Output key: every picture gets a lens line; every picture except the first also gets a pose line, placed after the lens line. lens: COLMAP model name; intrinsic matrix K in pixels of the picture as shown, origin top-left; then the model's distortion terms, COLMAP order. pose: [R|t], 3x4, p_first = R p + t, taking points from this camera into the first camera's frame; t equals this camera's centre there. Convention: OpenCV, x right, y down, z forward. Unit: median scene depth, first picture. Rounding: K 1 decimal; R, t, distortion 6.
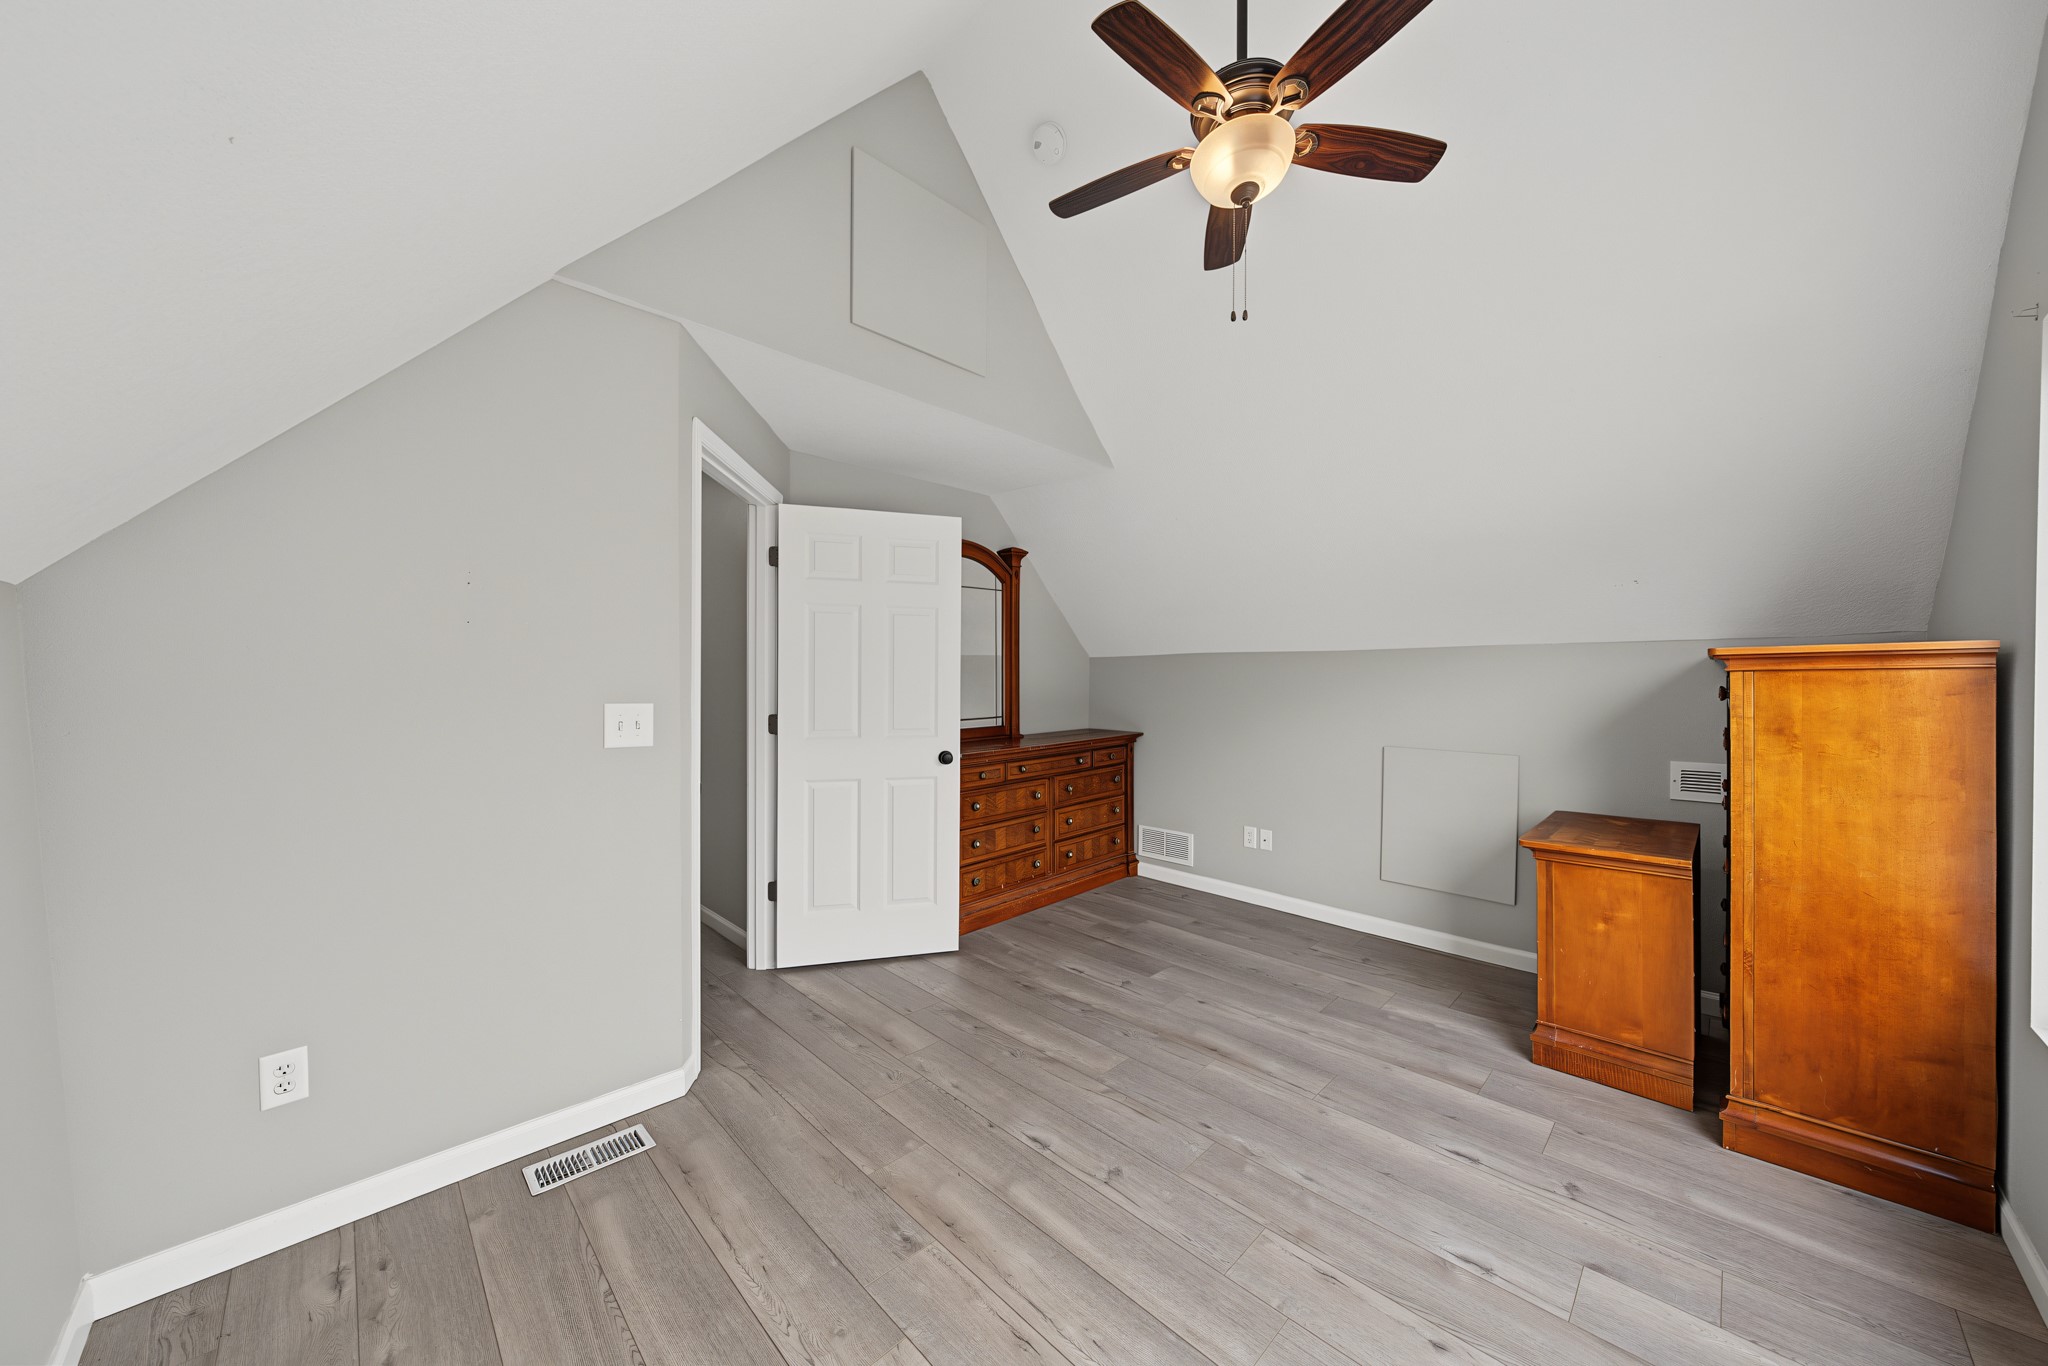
lens RADIAL K [[719.5, 0, 1013.4], [0, 719.5, 674.2], [0, 0, 1]] dist [0.000446, 0.000131]
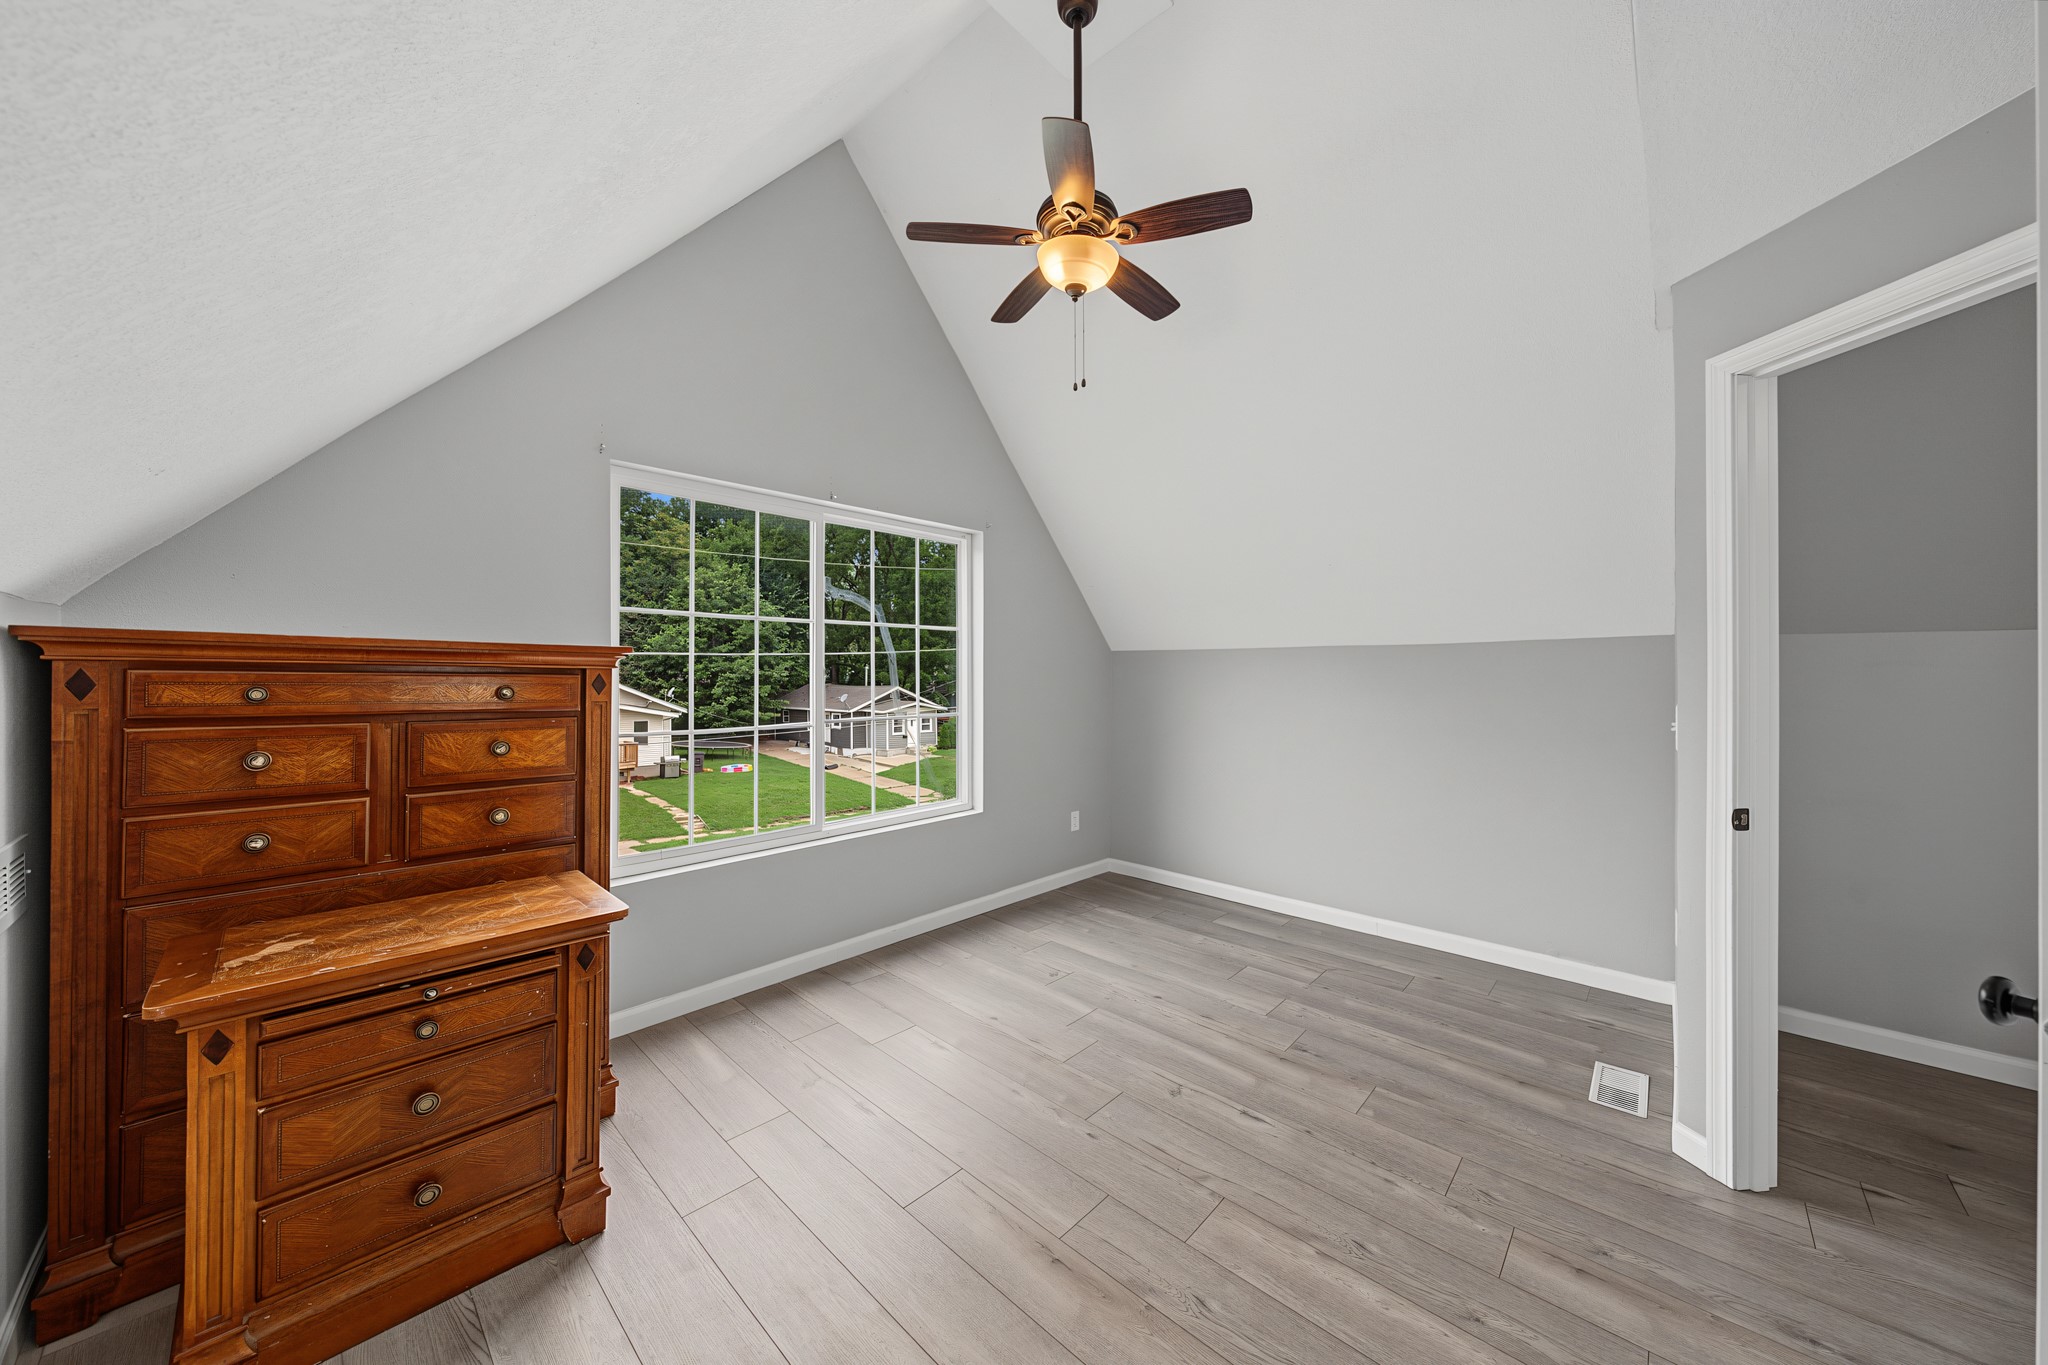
lens RADIAL K [[719.5, 0, 1013.4], [0, 719.5, 673.7], [0, 0, 1]] dist [0.000446, 0.000131]
pose [[-0.999091, -0.007366, -0.041975, 0.459407], [-0.007109, 0.999955, -0.006263, 0.010265], [0.042020, -0.005959, -0.999099, 2.162276]]
